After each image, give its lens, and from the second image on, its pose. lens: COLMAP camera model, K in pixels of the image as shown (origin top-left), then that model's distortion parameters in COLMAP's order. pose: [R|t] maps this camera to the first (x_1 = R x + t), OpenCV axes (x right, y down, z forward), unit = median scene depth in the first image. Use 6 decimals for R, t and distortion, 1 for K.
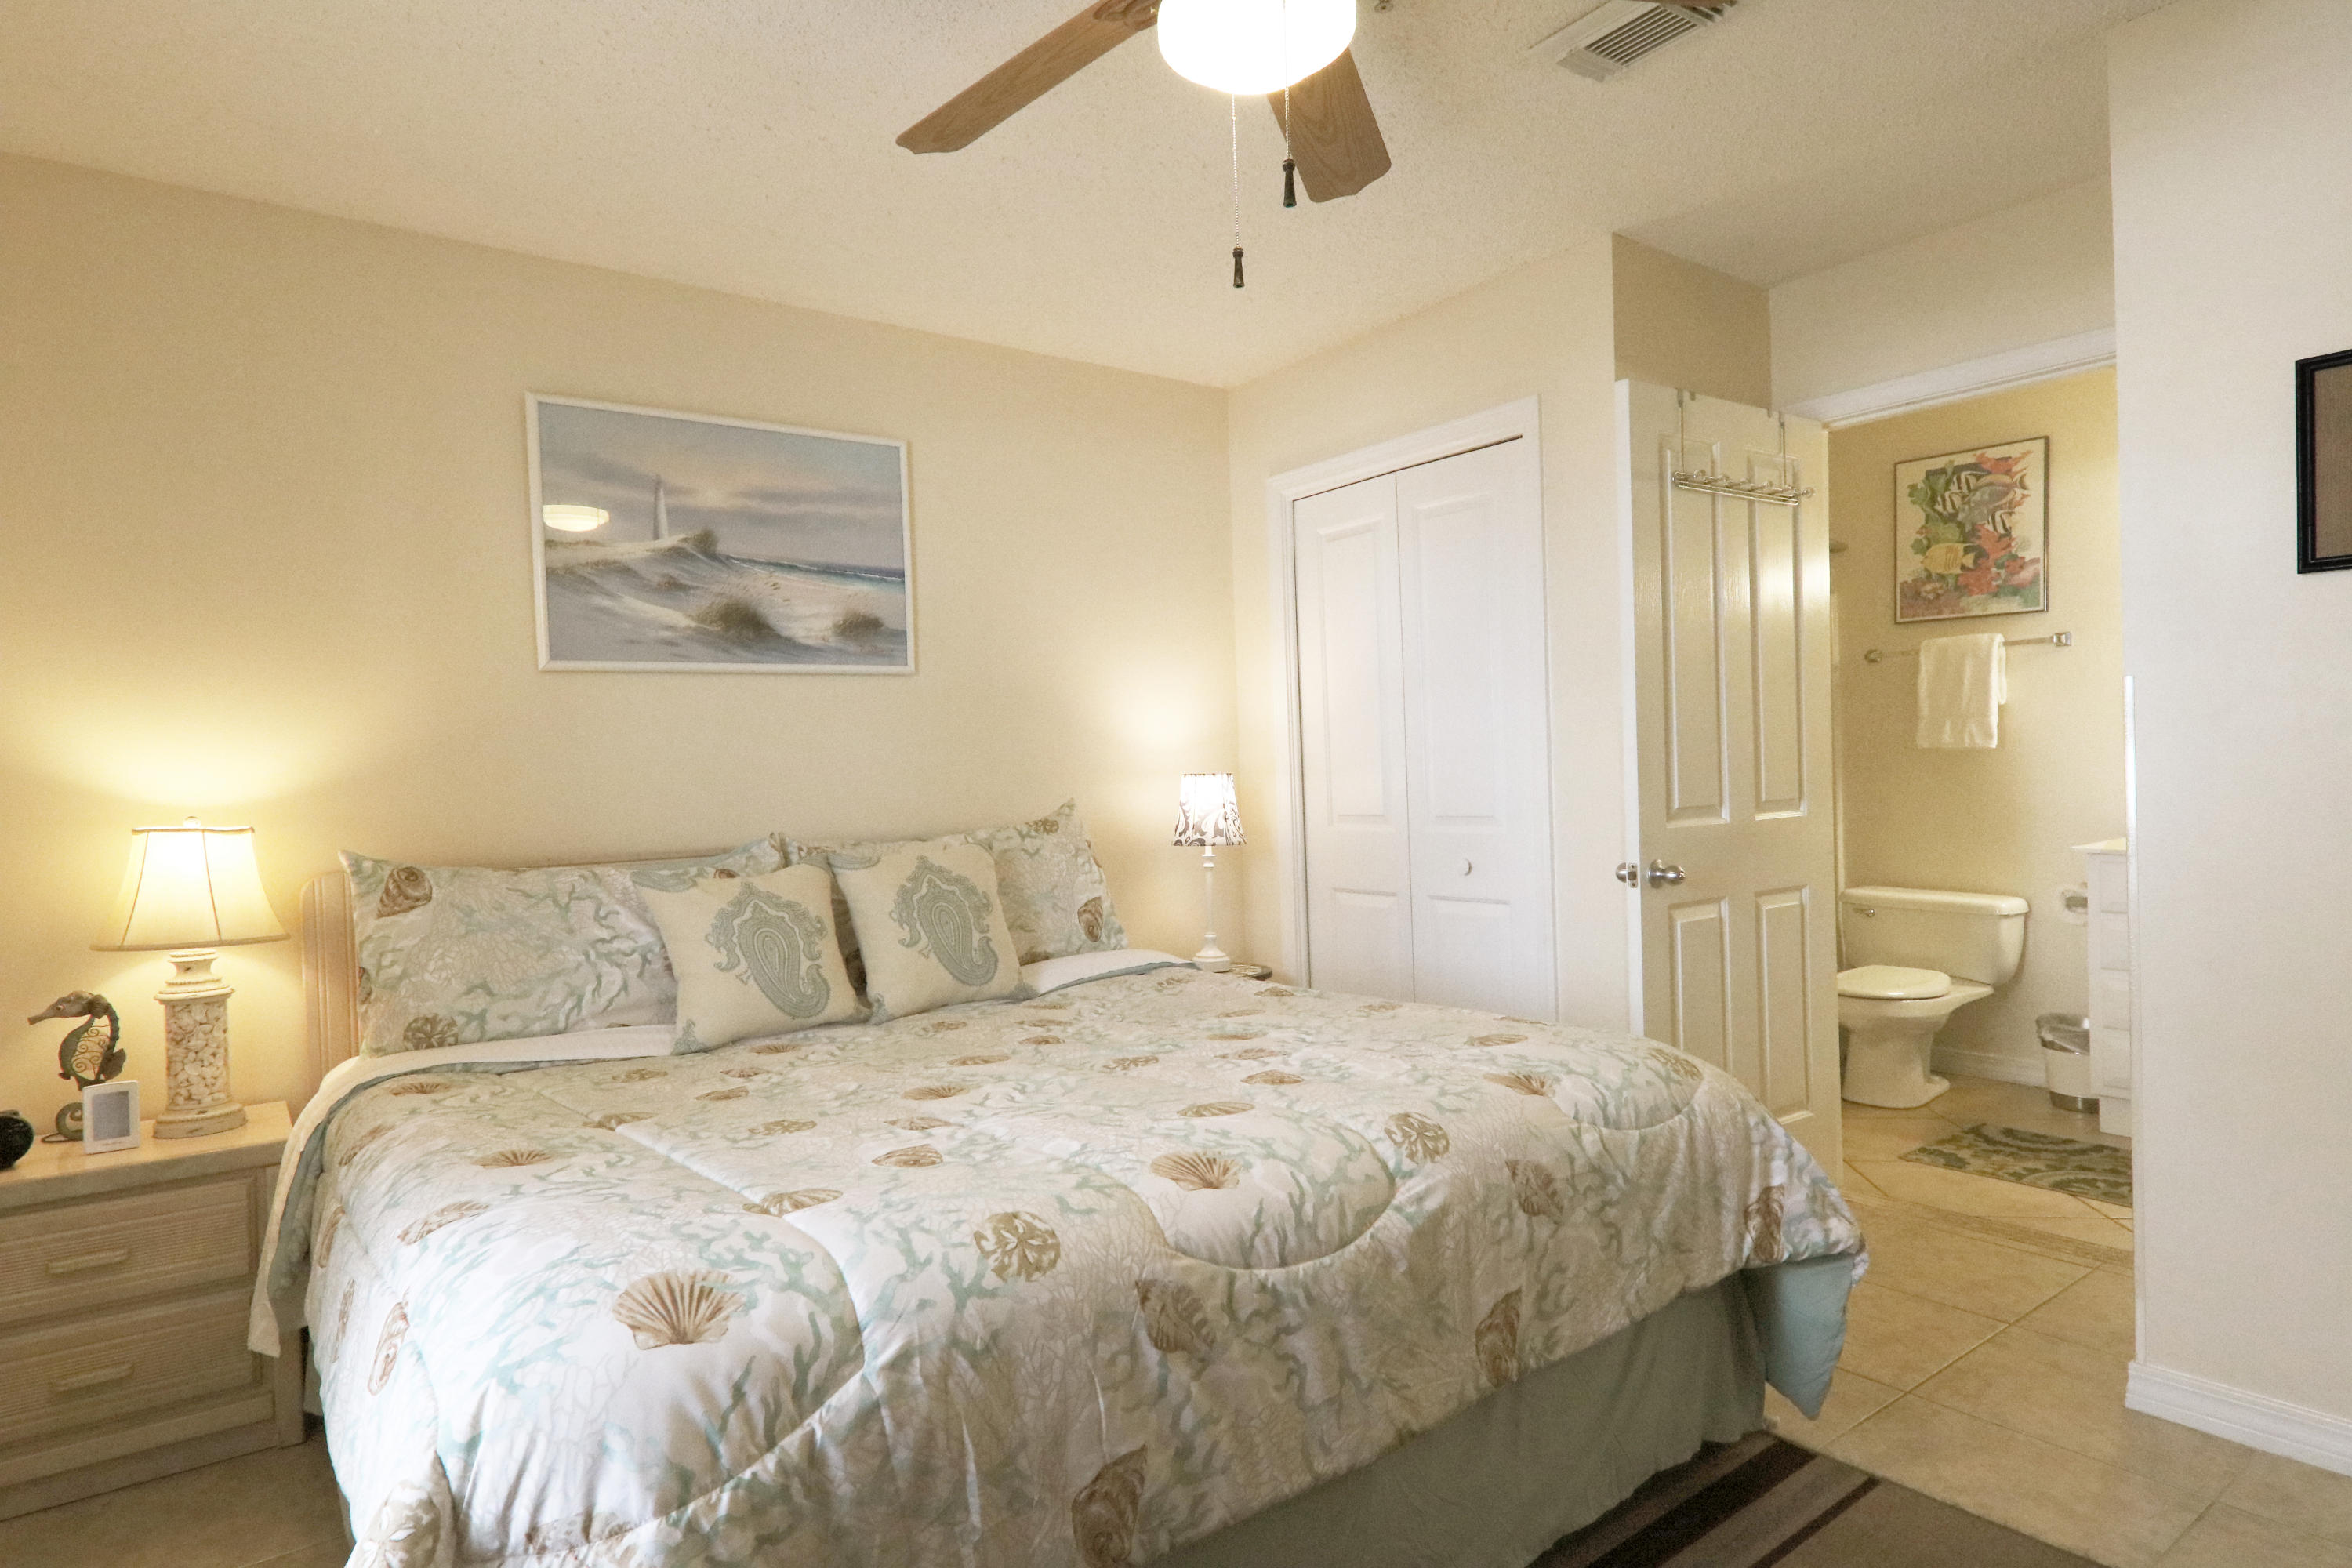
lens RADIAL K [[1302.9, 0, 1164.6], [0, 1302.9, 785.5], [0, 0, 1]] dist [-0.000137, -0.000175]
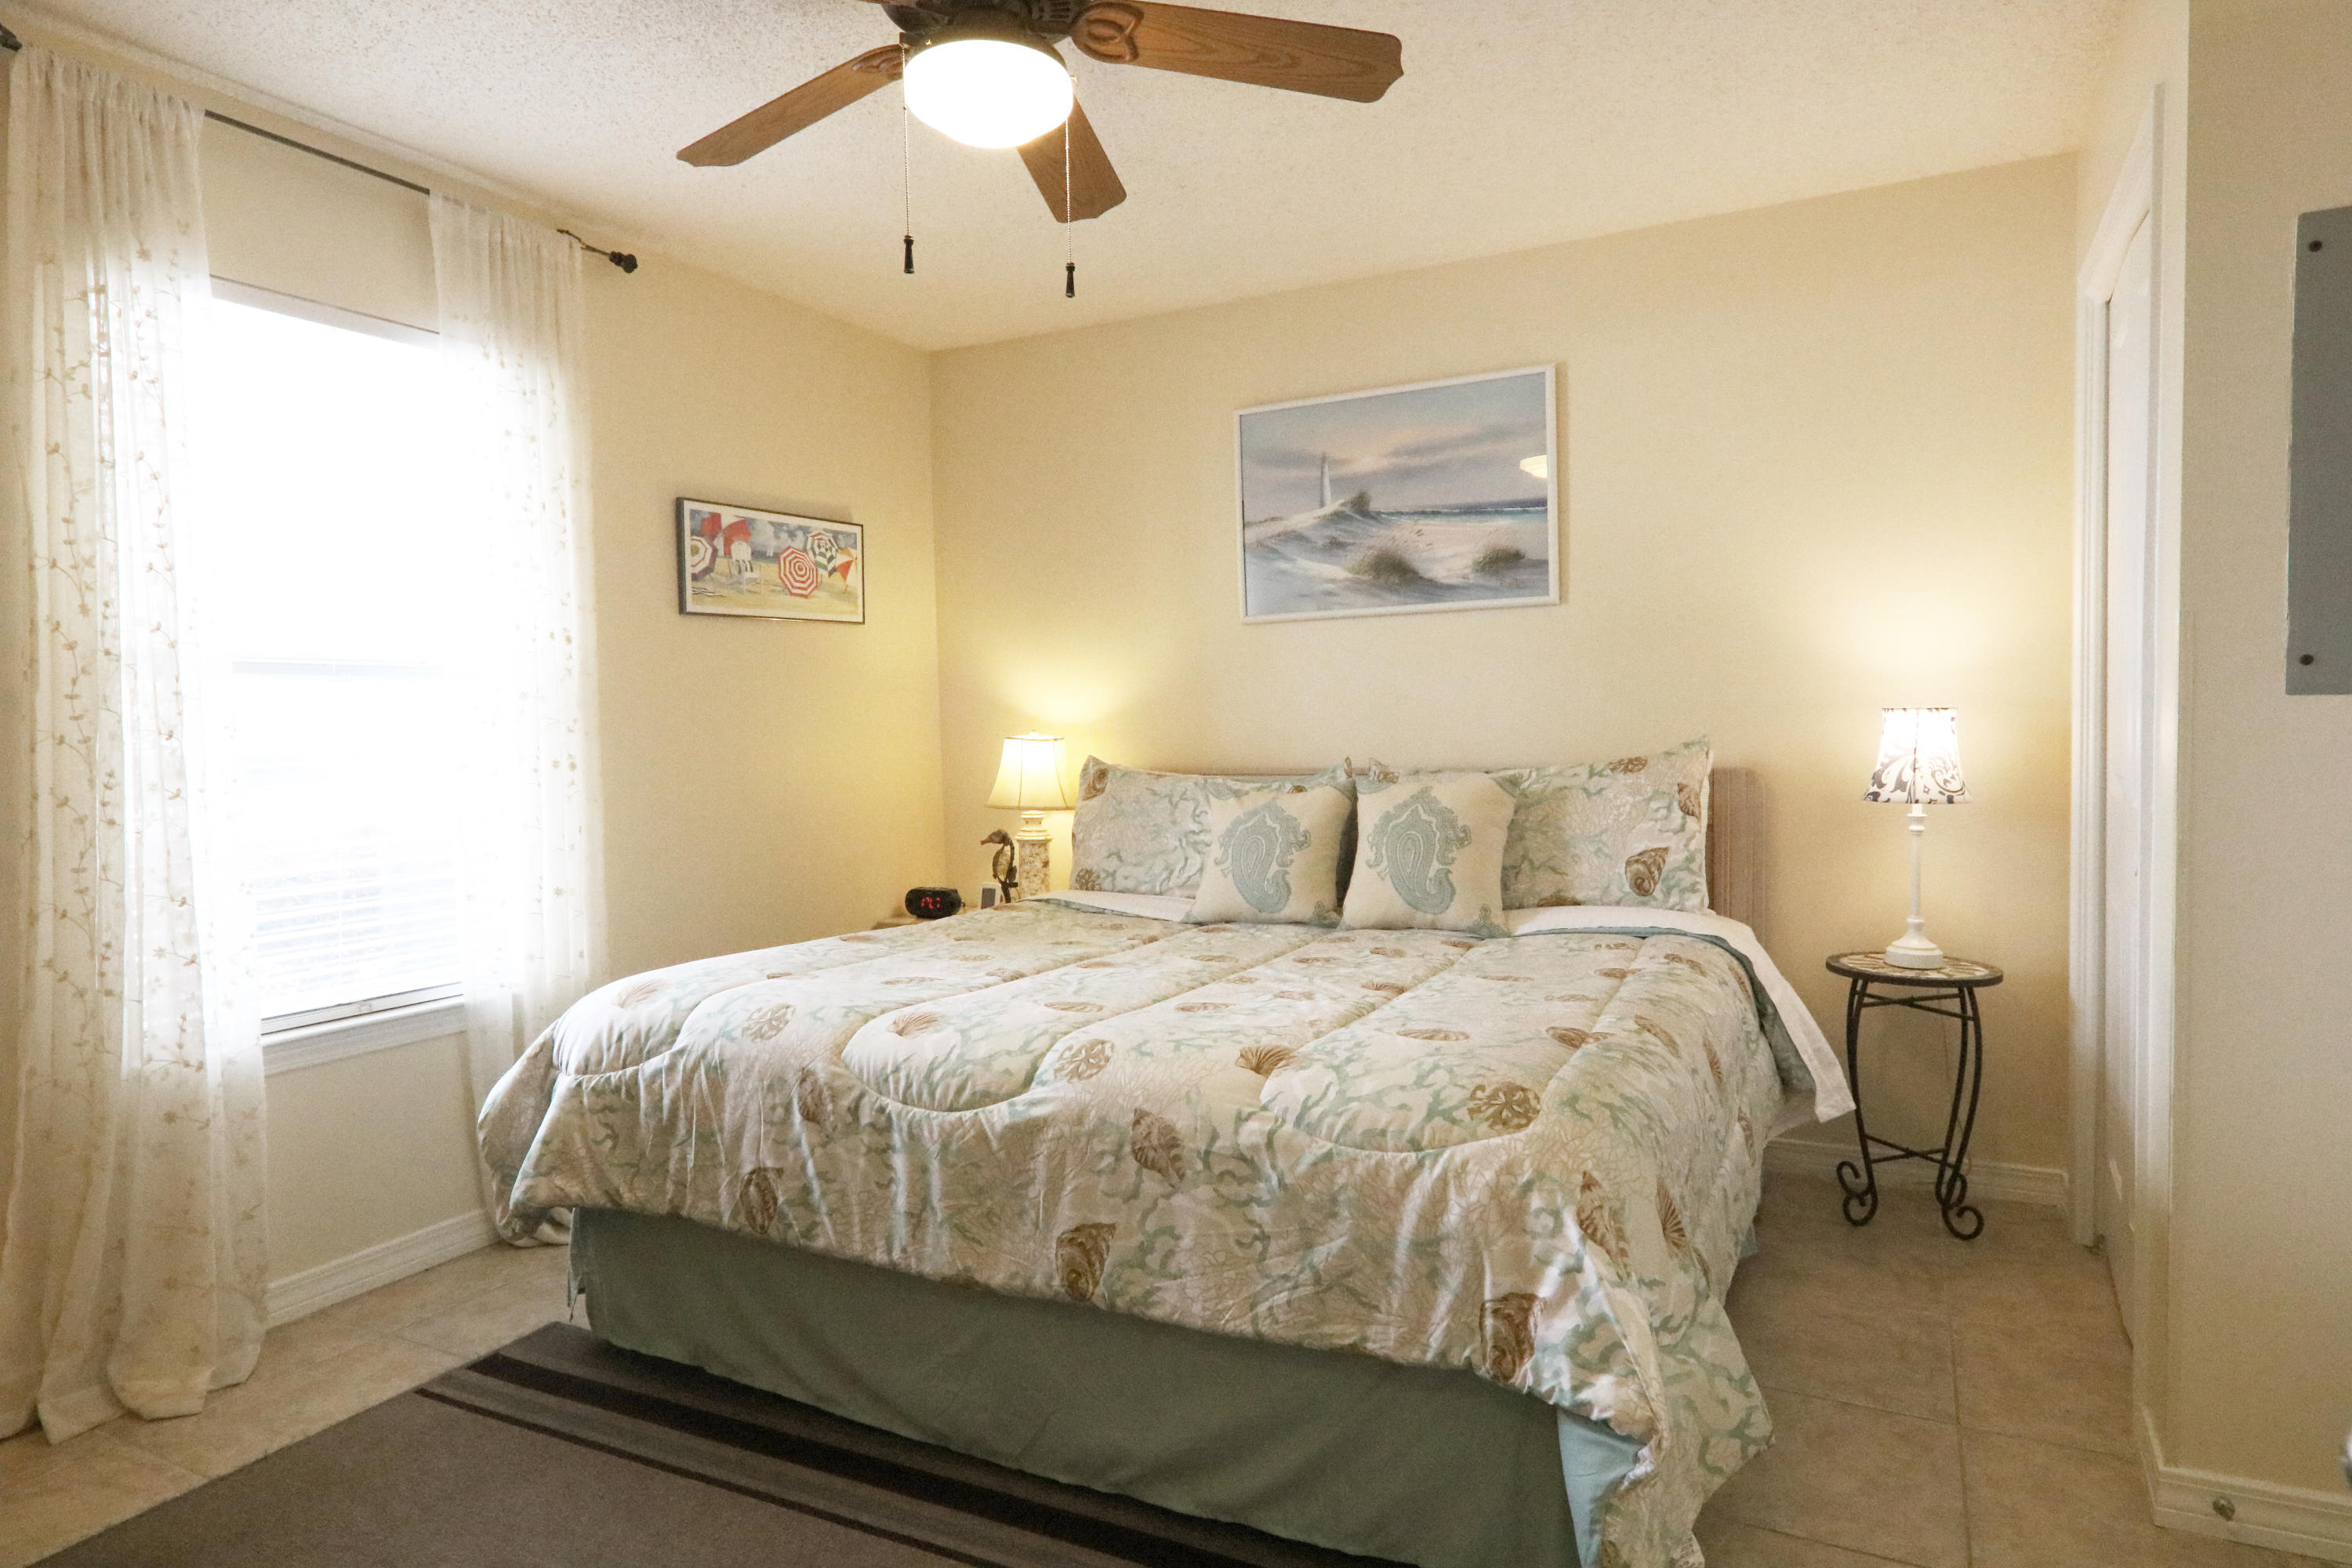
lens RADIAL K [[1403.7, 0, 1182.3], [0, 1403.7, 775.1], [0, 0, 1]] dist [0.001878, 0.000510]
pose [[0.431319, 0.059168, -0.900257, 0.903586], [-0.002655, 0.997926, 0.064315, -0.032941], [0.902195, -0.025350, 0.430582, 0.401907]]
